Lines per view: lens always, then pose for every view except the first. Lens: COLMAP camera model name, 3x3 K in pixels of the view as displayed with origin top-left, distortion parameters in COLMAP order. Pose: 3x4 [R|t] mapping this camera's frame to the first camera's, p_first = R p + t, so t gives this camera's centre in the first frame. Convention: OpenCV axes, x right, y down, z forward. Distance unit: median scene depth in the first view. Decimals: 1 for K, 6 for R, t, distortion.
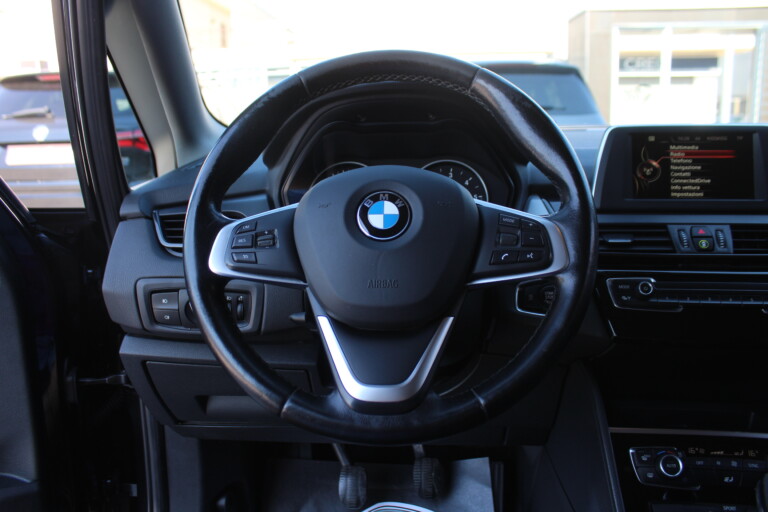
lens RADIAL K [[629.3, 0, 384.0], [0, 629.3, 256.0], [0, 0, 1]] dist [-0.159375, 0.143558]
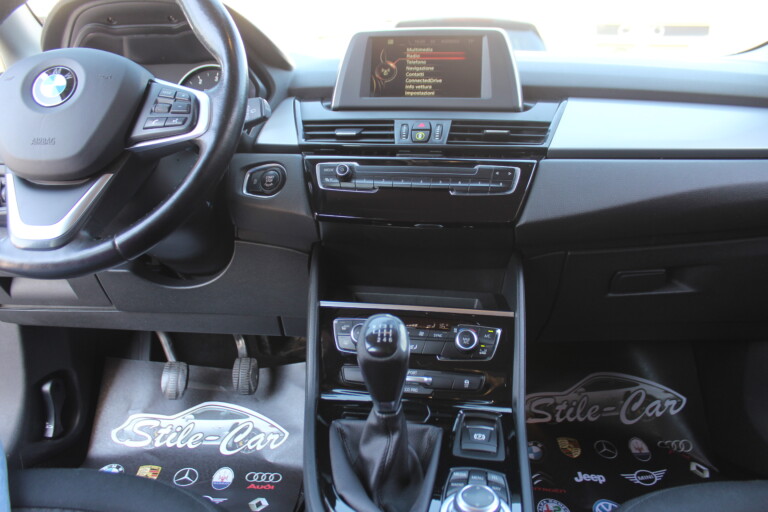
lens RADIAL K [[629.3, 0, 384.0], [0, 629.3, 256.0], [0, 0, 1]] dist [-0.159375, 0.143558]
pose [[0.999760, 0.021663, 0.003113, 0.437133], [-0.021800, 0.998297, 0.054107, 0.125410], [-0.001936, -0.054162, 0.998530, -0.102070]]
